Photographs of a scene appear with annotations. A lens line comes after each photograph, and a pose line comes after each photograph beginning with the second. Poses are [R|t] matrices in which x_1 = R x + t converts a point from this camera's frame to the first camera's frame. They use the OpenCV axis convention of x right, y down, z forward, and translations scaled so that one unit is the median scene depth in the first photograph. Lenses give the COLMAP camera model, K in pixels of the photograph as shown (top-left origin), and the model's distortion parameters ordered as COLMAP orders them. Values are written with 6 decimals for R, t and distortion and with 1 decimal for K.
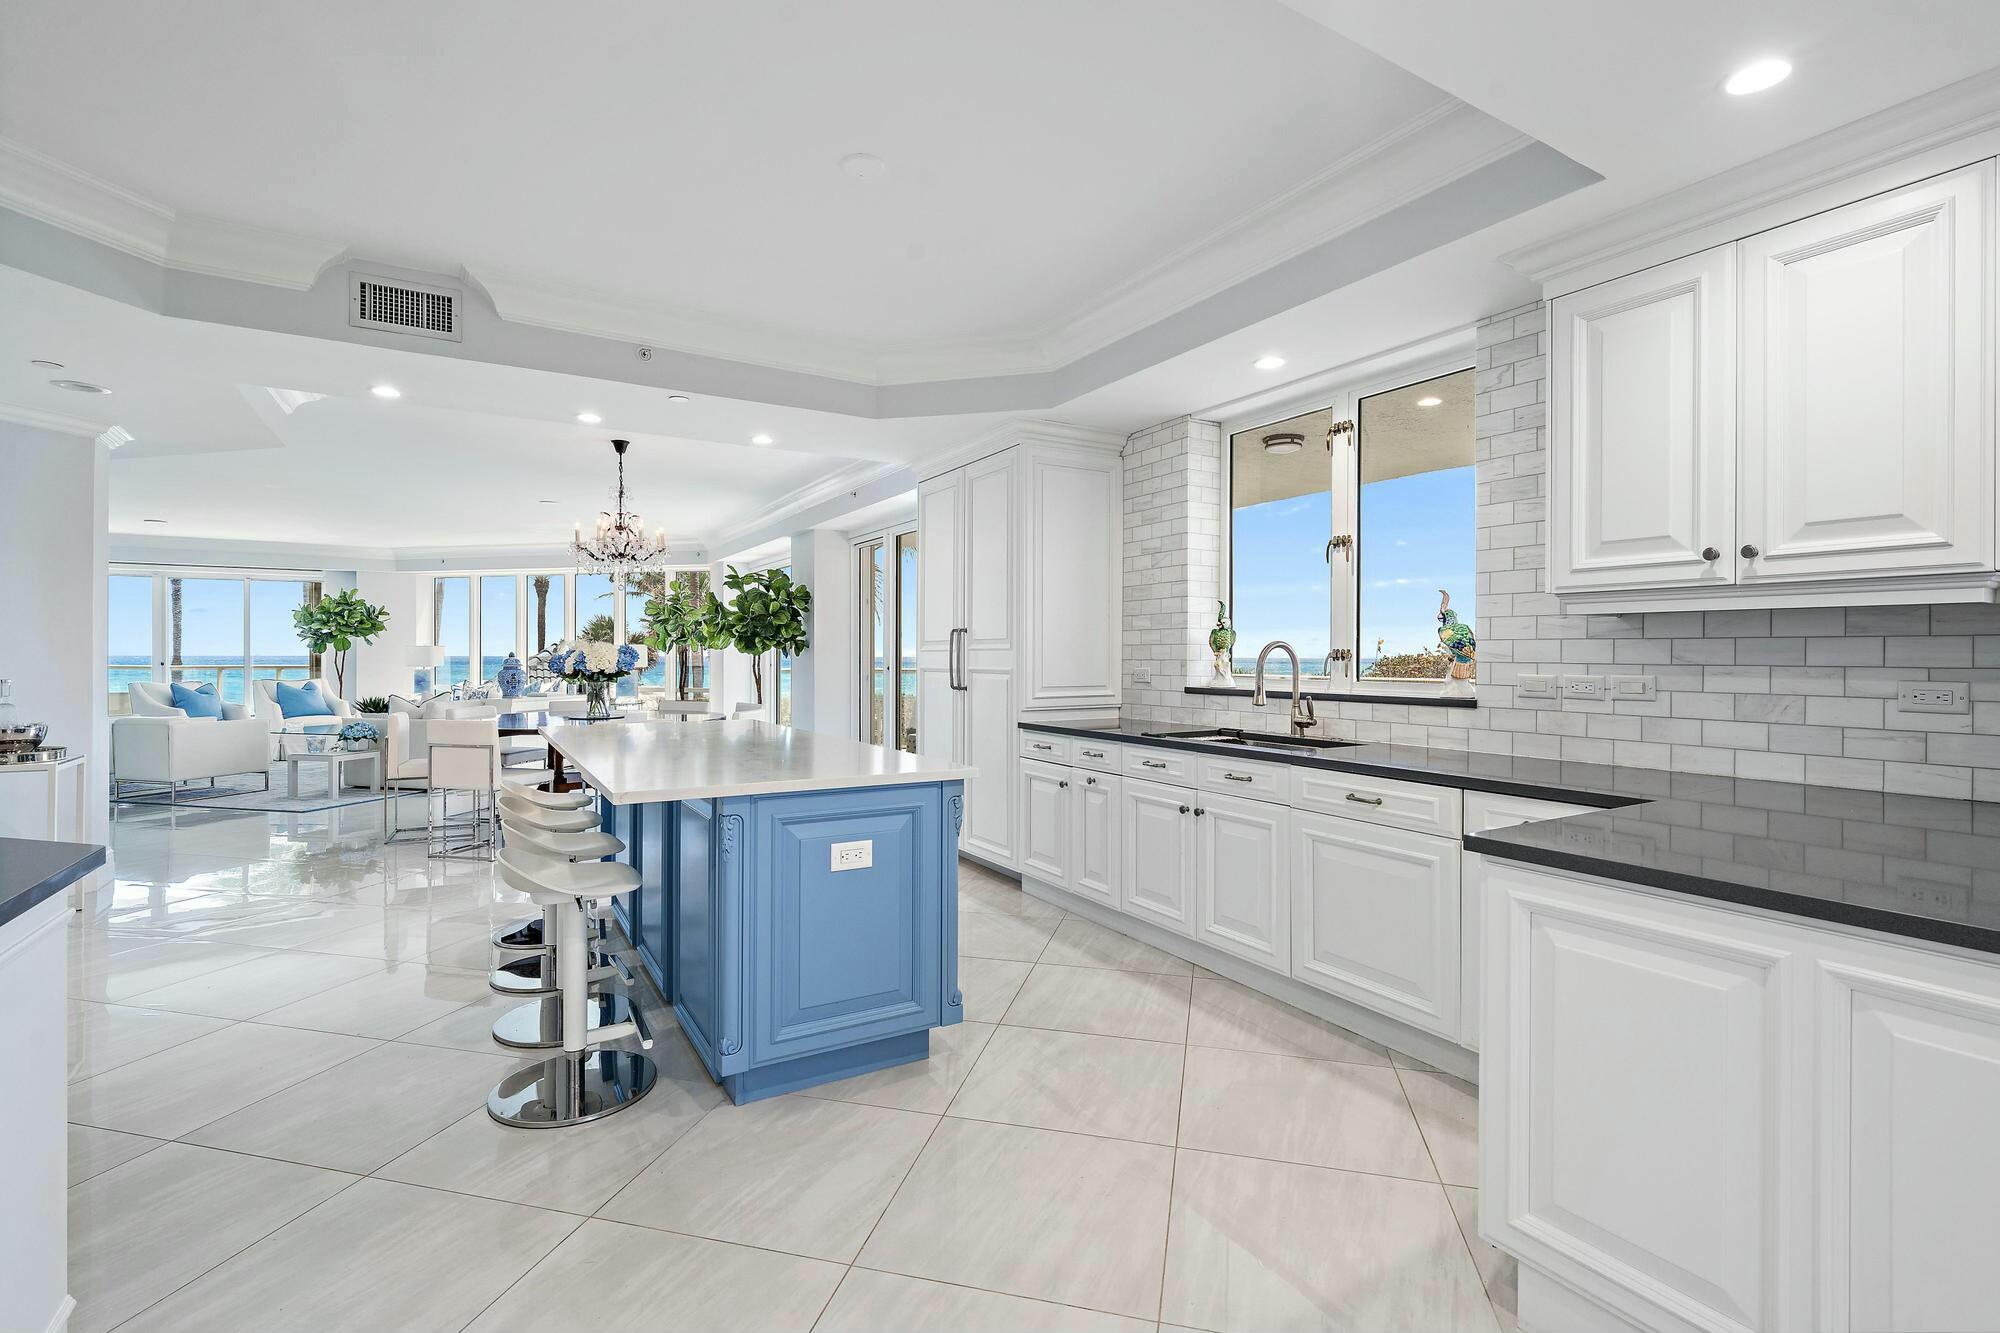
lens RADIAL K [[896.2, 0, 1002.4], [0, 896.2, 657.8], [0, 0, 1]] dist [-0.000384, -0.000049]
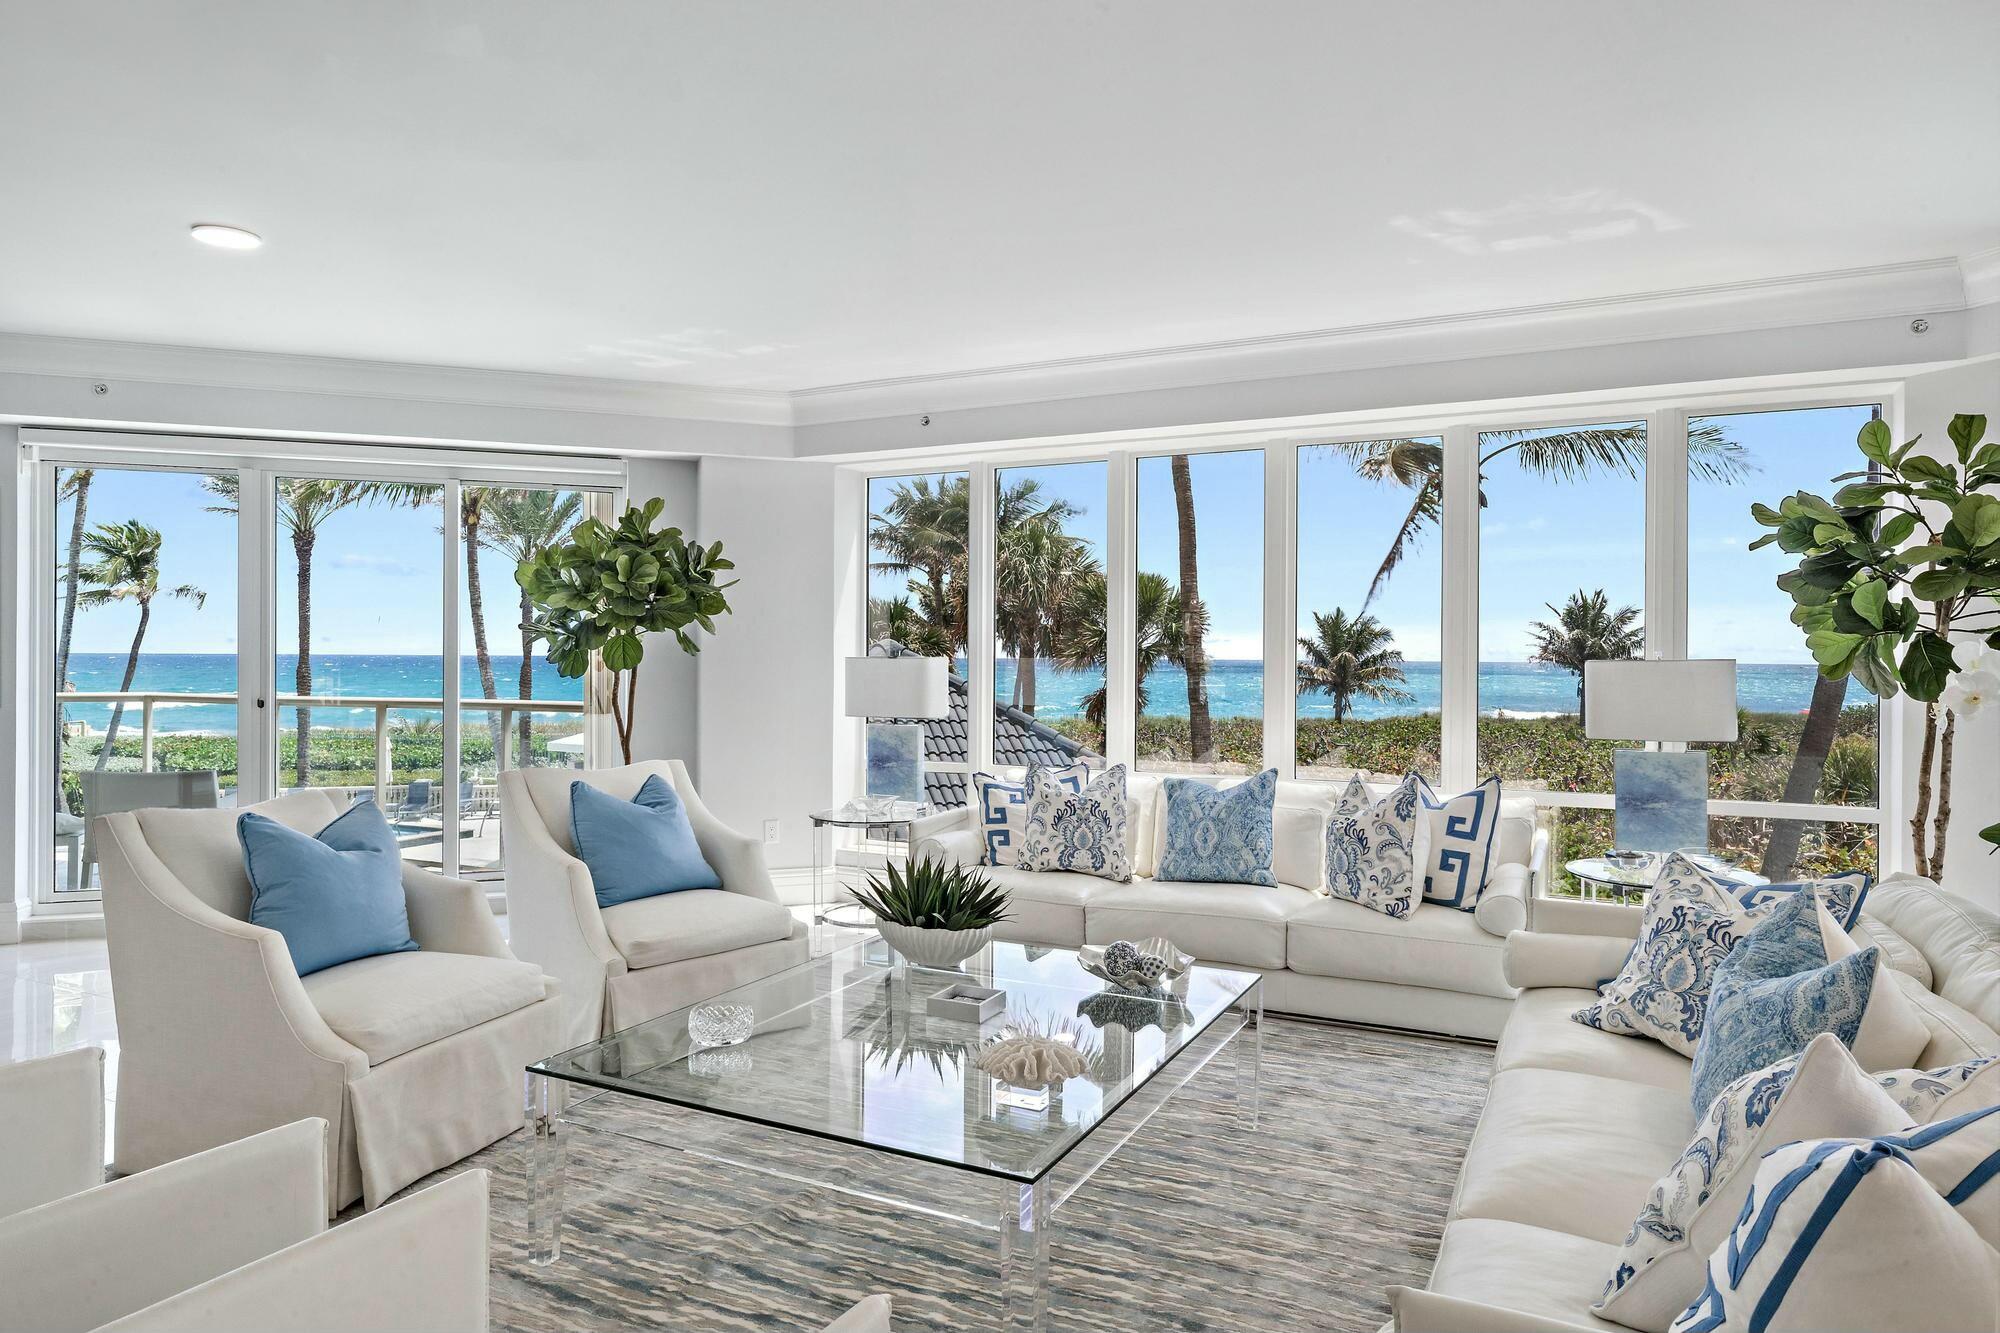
lens RADIAL K [[1221.9, 0, 1000.0], [0, 1221.9, 666.5], [0, 0, 1]] dist [-0.001844, -0.000758]
pose [[0.973910, 0.006658, -0.226837, -0.743573], [-0.005622, 0.999971, 0.005214, -0.018789], [0.226865, -0.003803, 0.973919, 0.817120]]
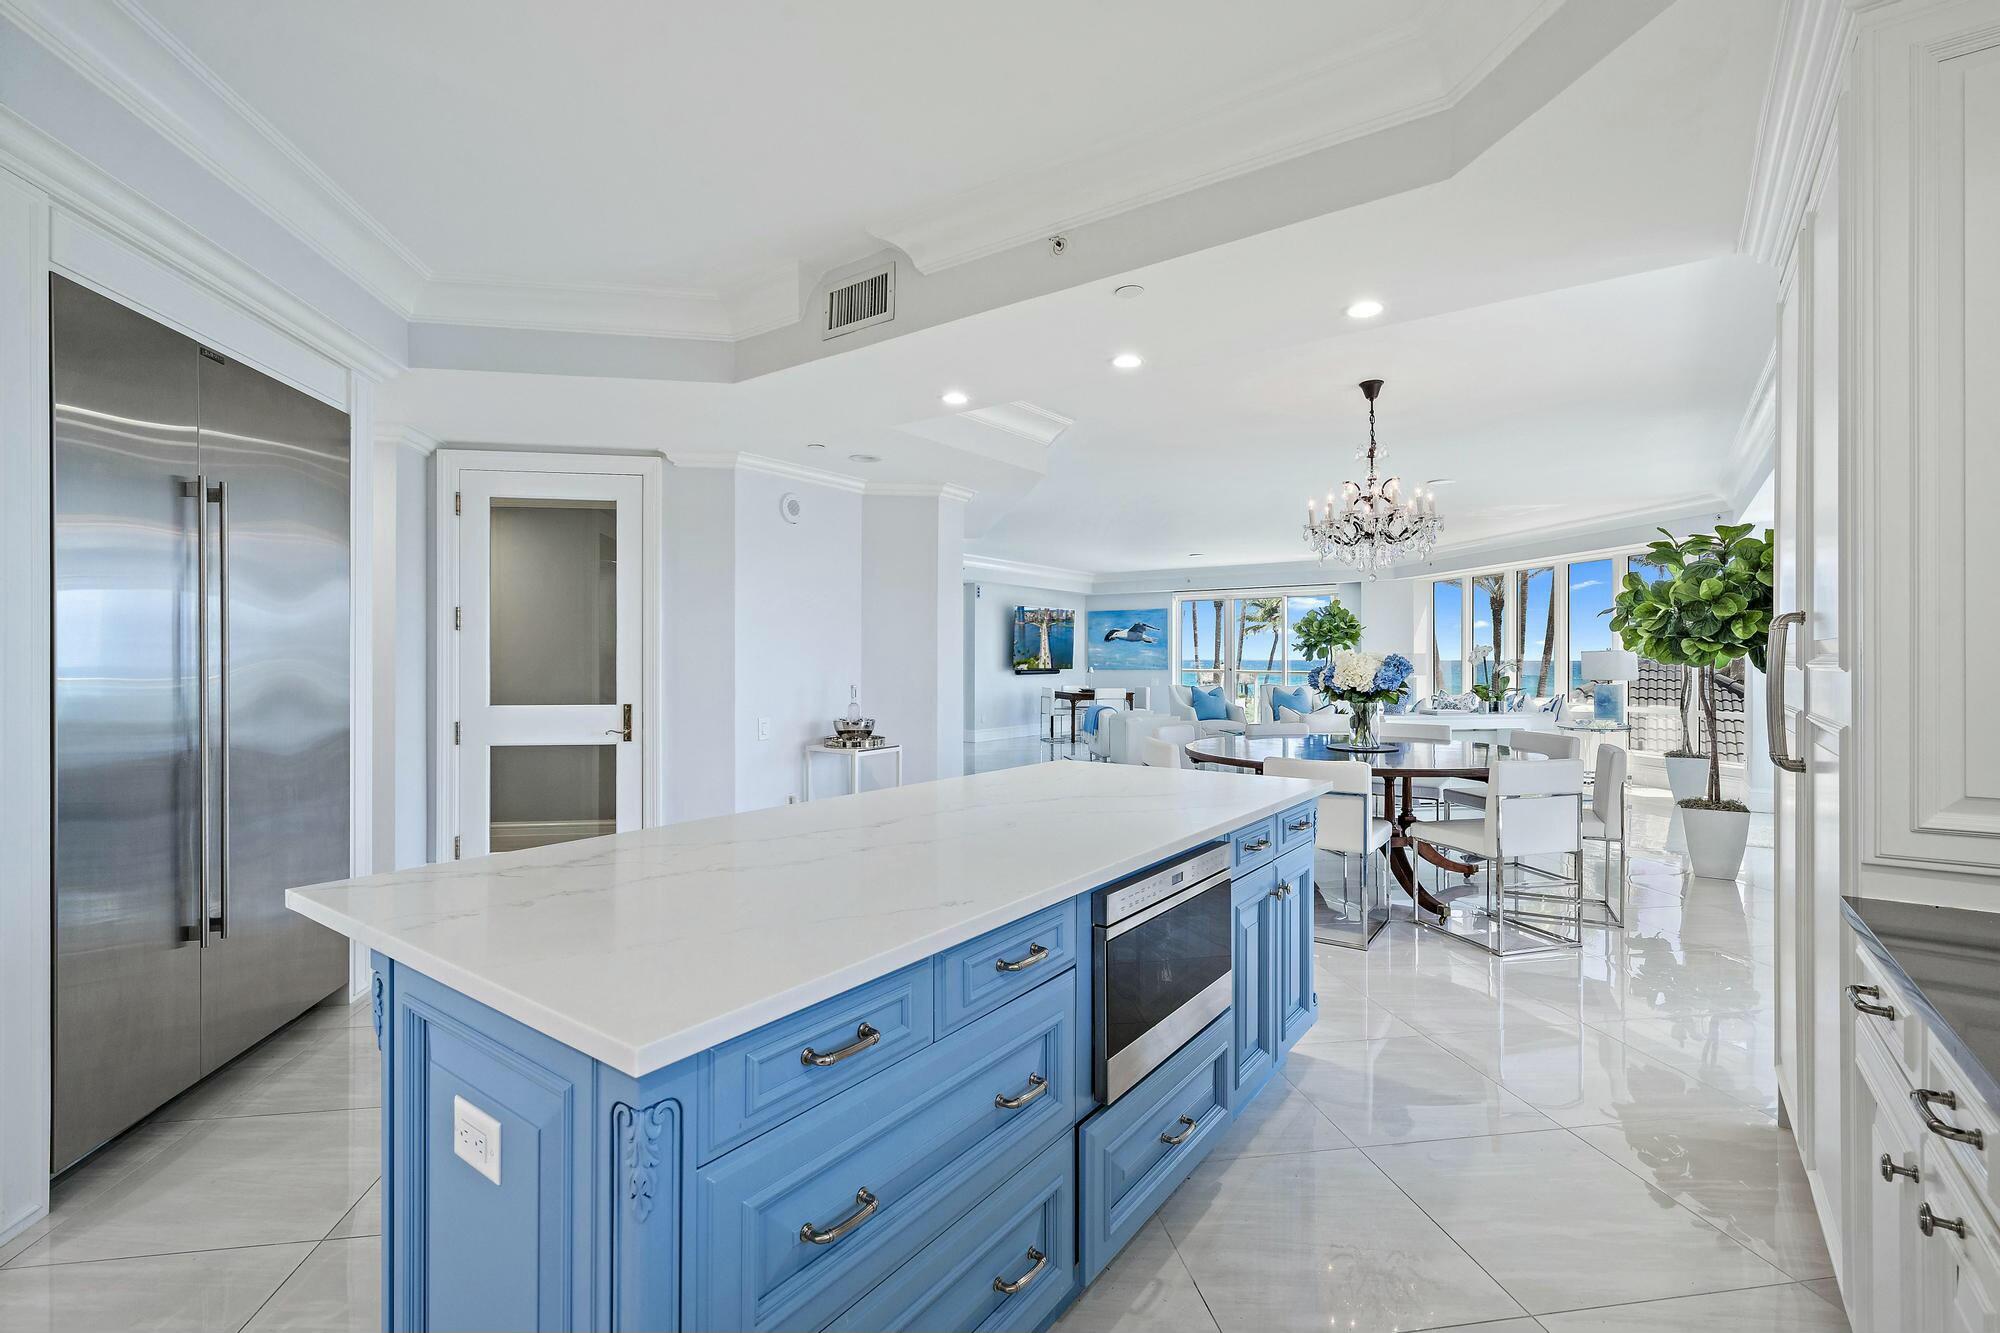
lens RADIAL K [[896.2, 0, 1002.4], [0, 896.2, 657.8], [0, 0, 1]] dist [-0.000384, -0.000049]
pose [[0.390657, -0.001498, -0.920535, 0.108462], [-0.002553, 0.999993, -0.002711, -0.006776], [0.920533, 0.003409, 0.390650, 0.326611]]
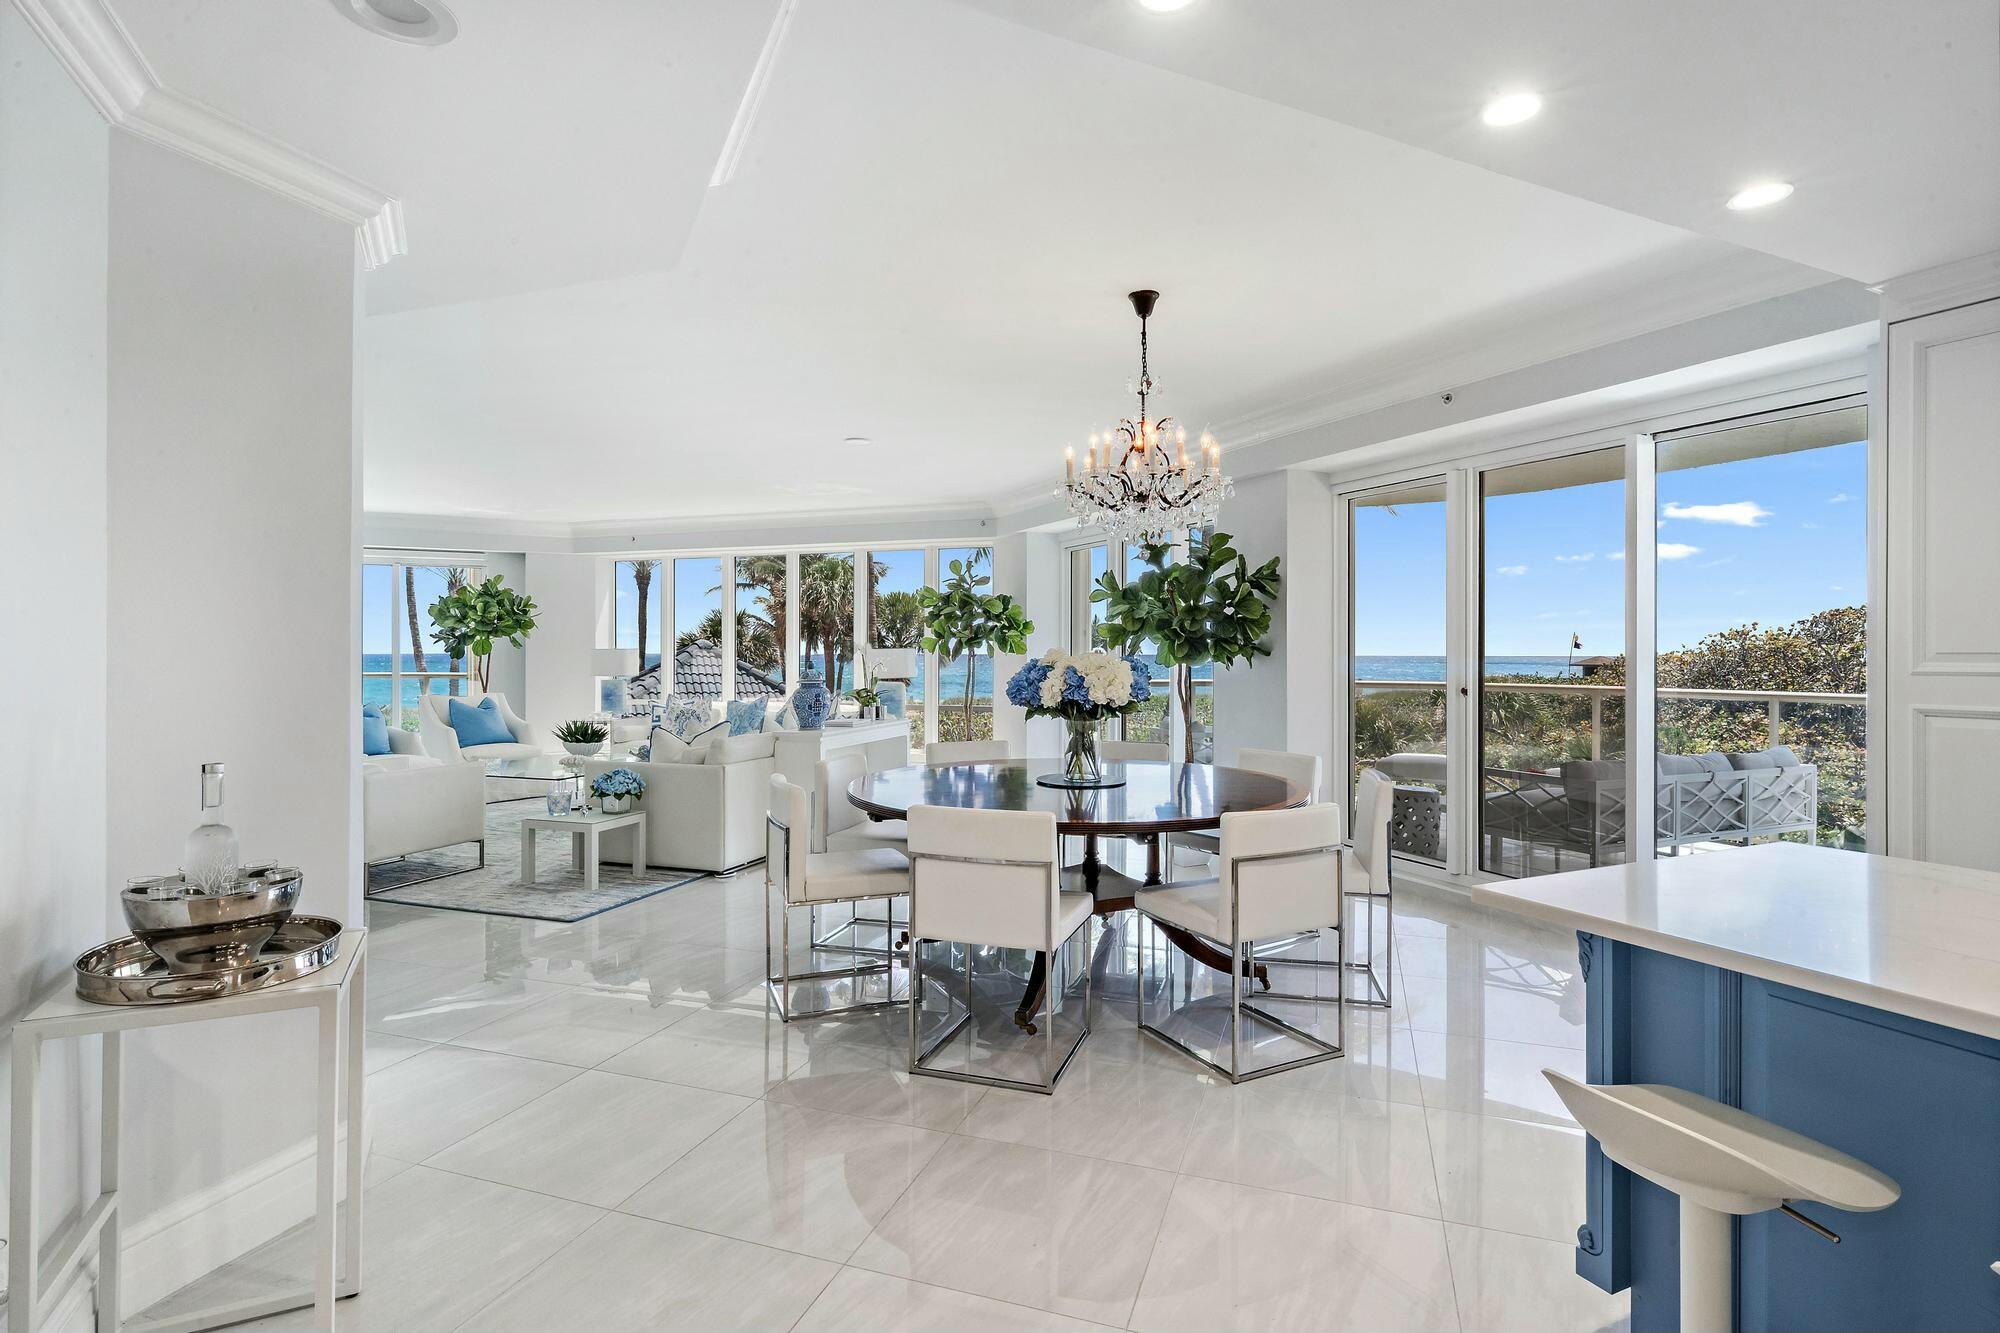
lens RADIAL K [[986.1, 0, 1003.2], [0, 986.1, 653.8], [0, 0, 1]] dist [0.002057, 0.000169]
pose [[0.995436, -0.000017, -0.095427, -0.349530], [-0.000156, 0.999998, -0.001803, -0.011388], [0.095427, 0.001810, 0.995435, 0.289464]]
